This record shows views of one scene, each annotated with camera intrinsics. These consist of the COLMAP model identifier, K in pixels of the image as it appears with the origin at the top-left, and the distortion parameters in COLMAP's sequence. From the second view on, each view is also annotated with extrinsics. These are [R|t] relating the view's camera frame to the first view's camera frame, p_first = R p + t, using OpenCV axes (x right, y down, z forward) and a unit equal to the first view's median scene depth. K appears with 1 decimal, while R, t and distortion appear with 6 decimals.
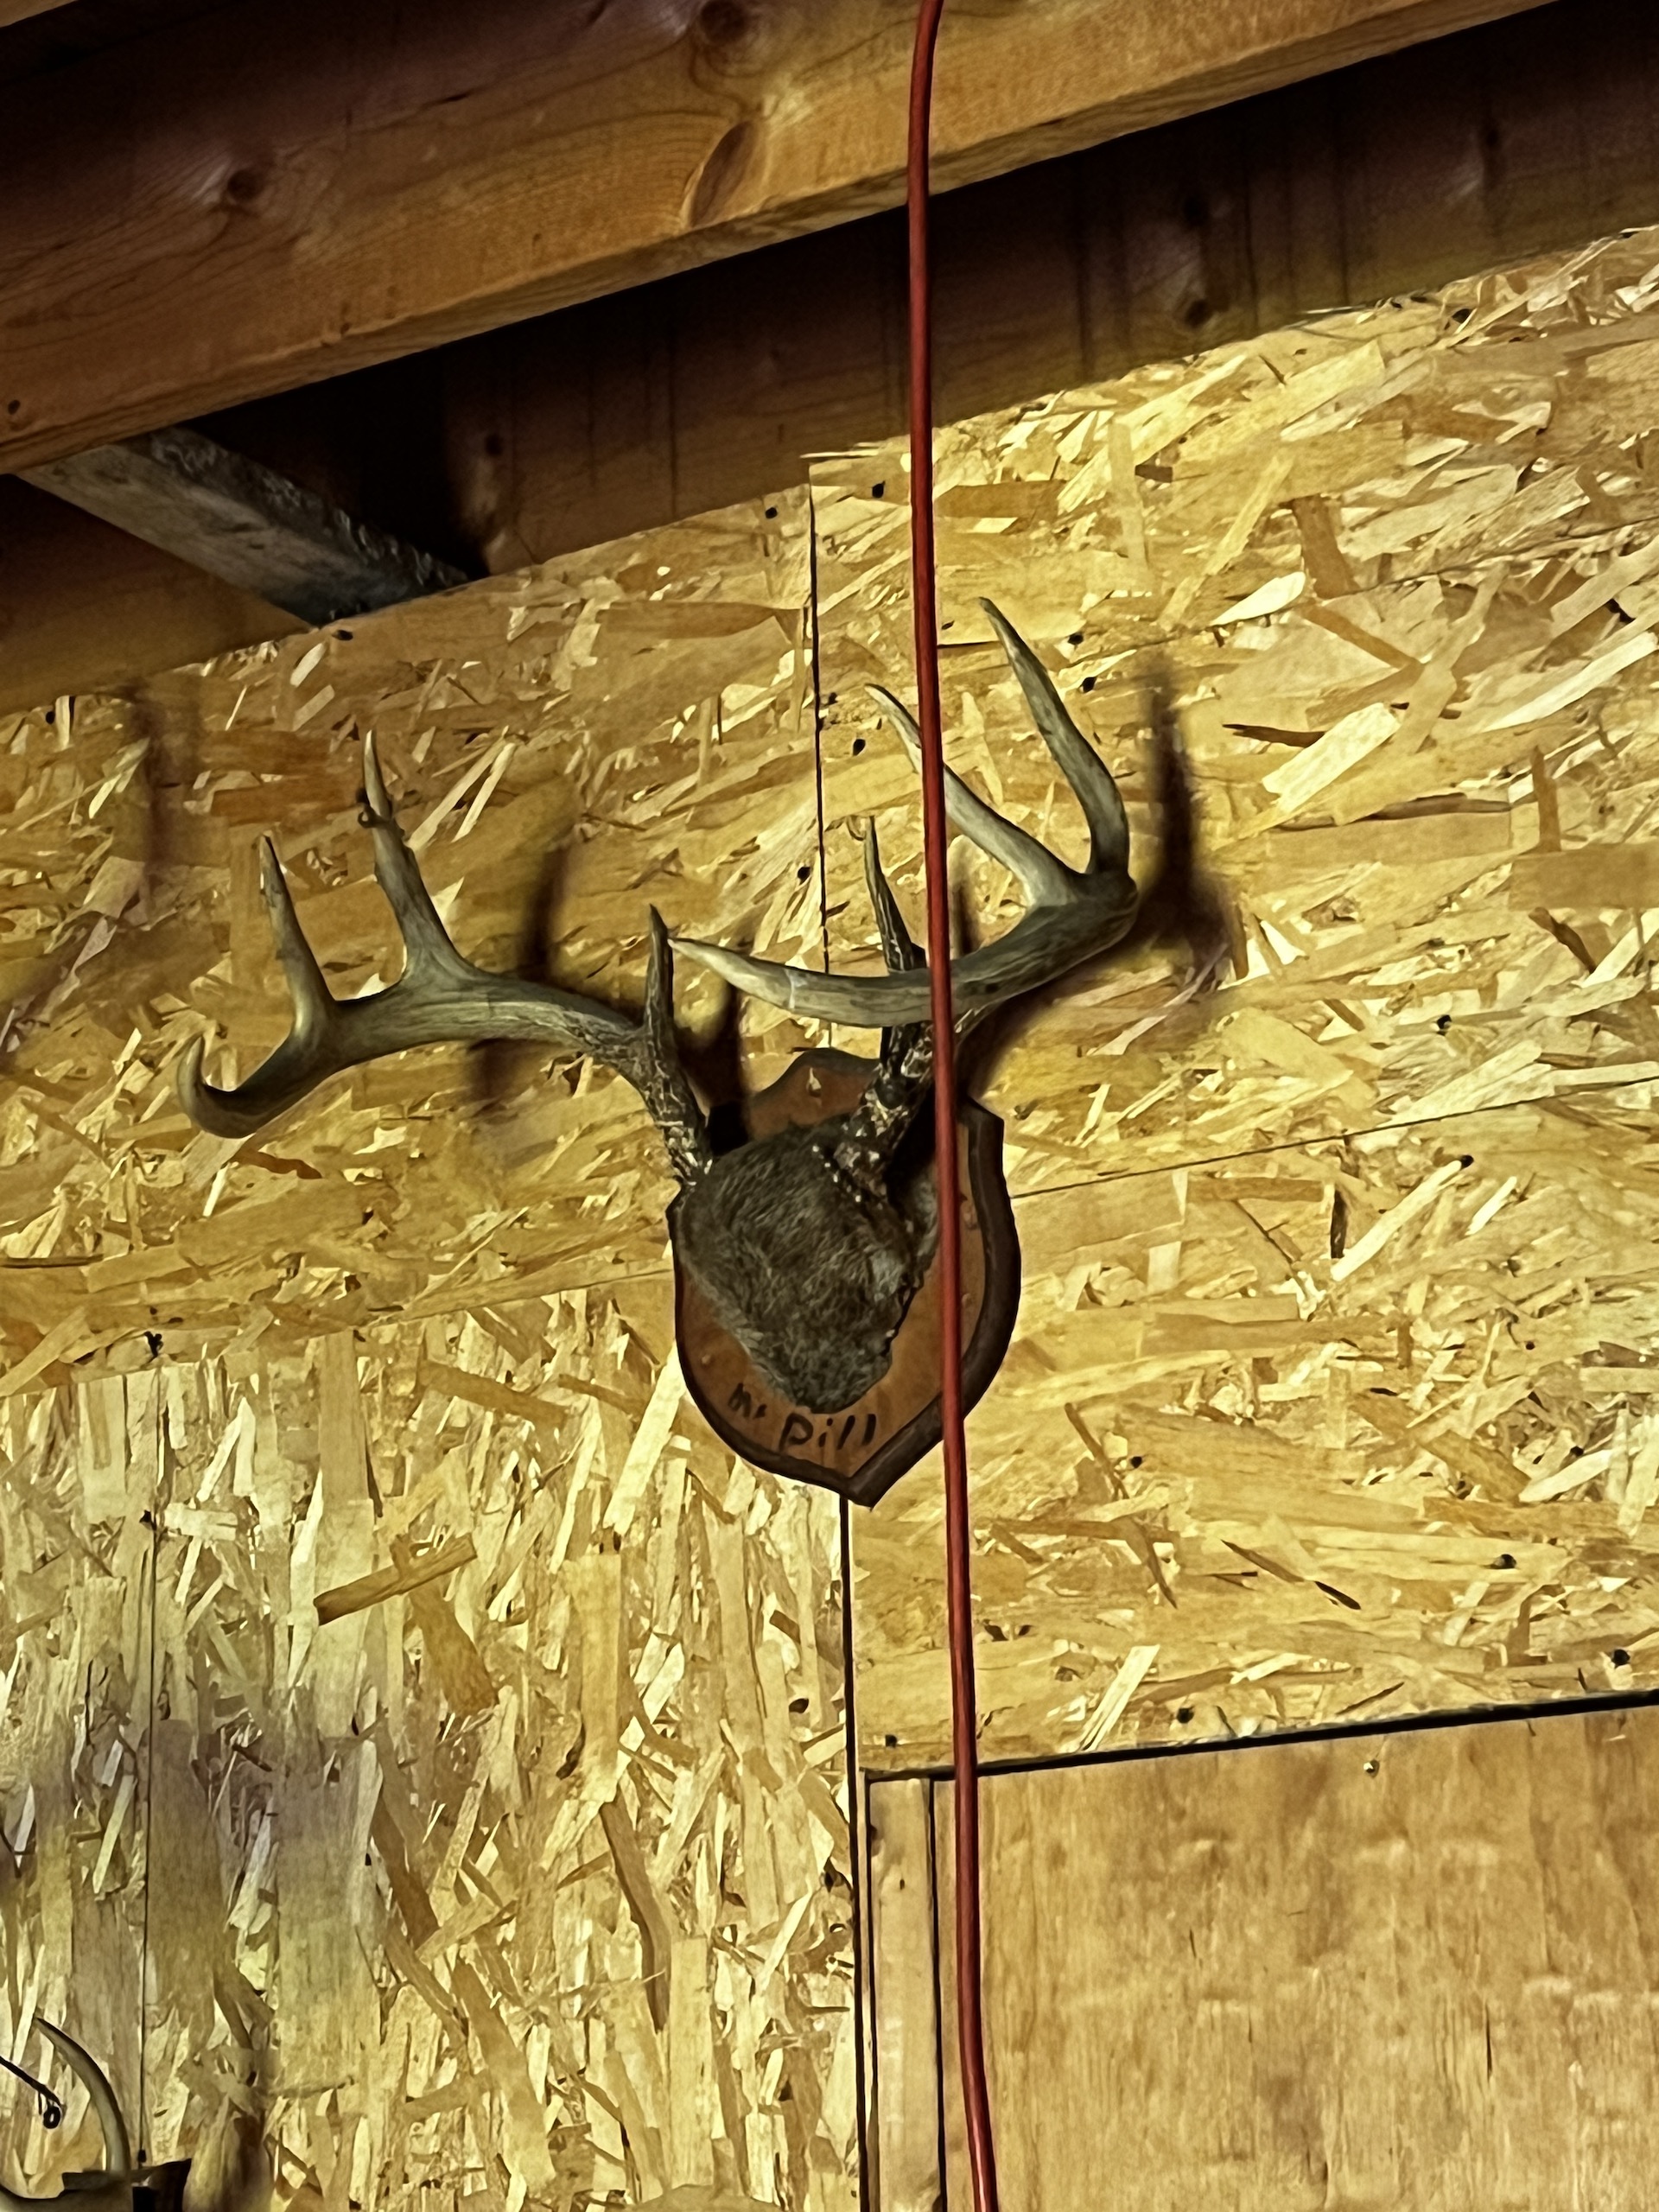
lens RADIAL K [[4614.7, 0, 829.4], [0, 4614.7, 1106.6], [0, 0, 1]] dist [0.189135, 0.000000]
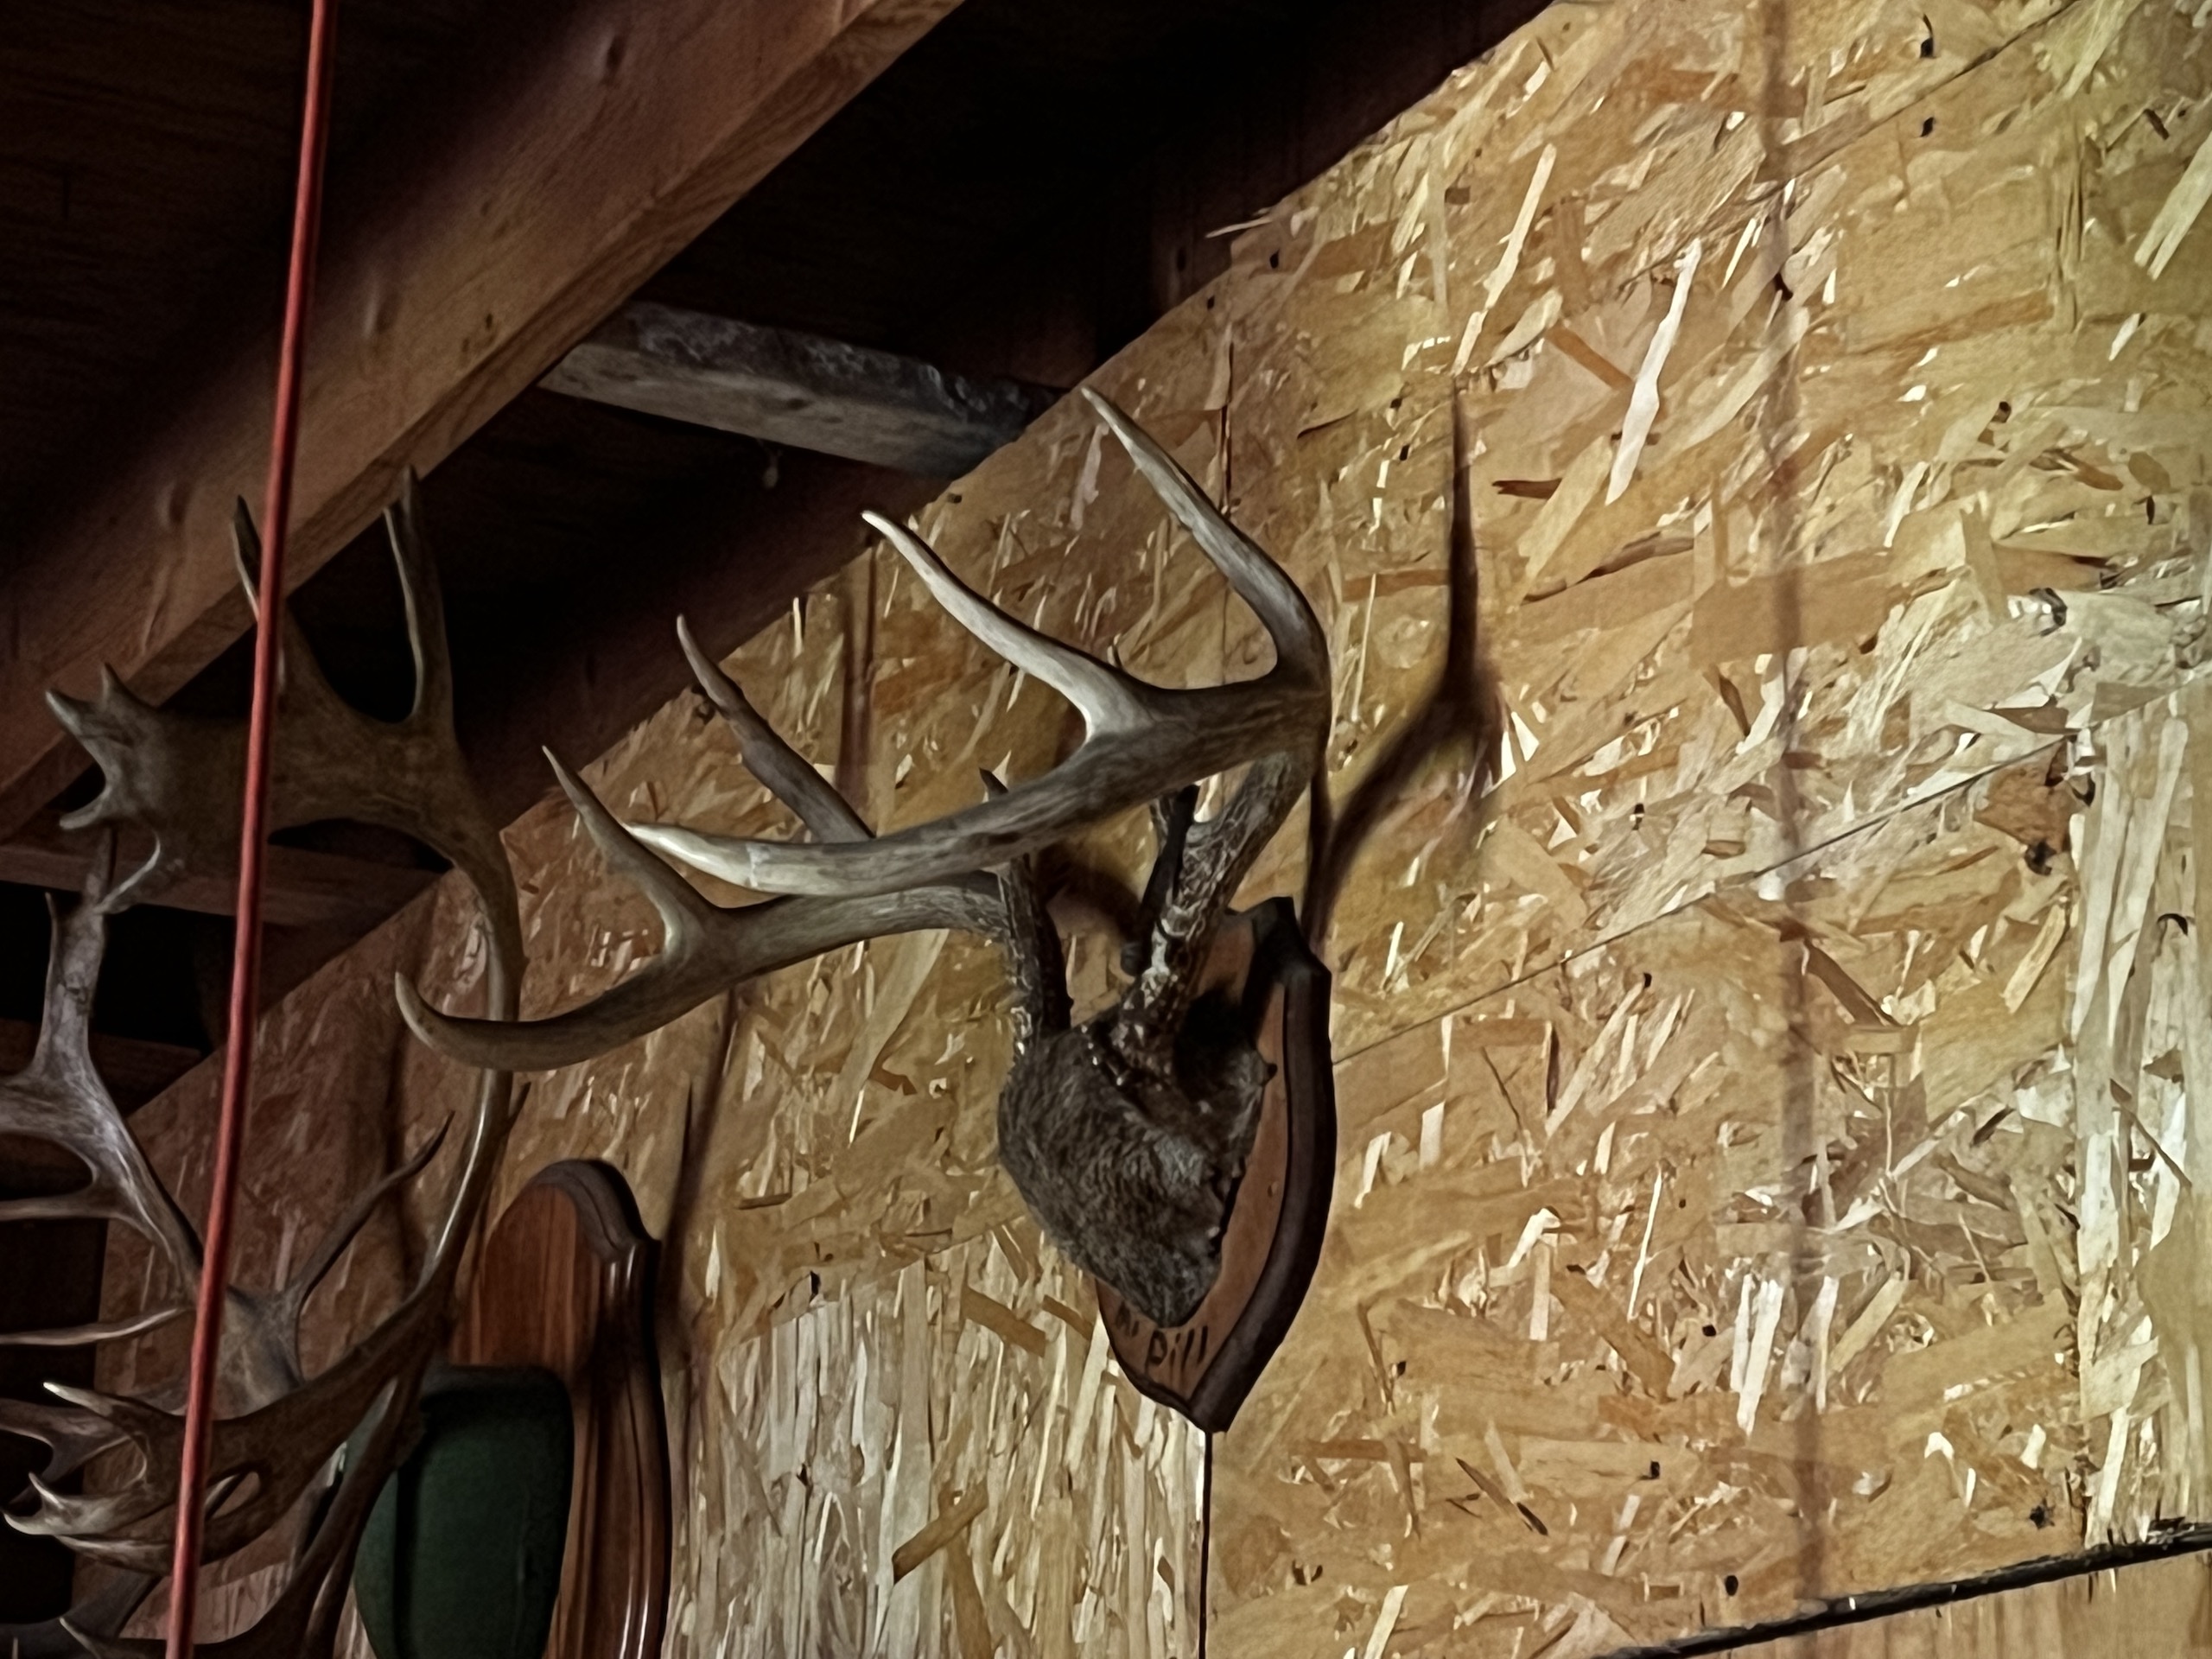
lens RADIAL K [[5197.1, 0, 1106.2], [0, 5197.1, 831.2], [0, 0, 1]] dist [0.183565, 0.000000]
pose [[0.847731, -0.103987, -0.520134, 0.511580], [0.088541, 0.994579, -0.054533, 0.025857], [0.522985, 0.000177, 0.852342, 0.156611]]
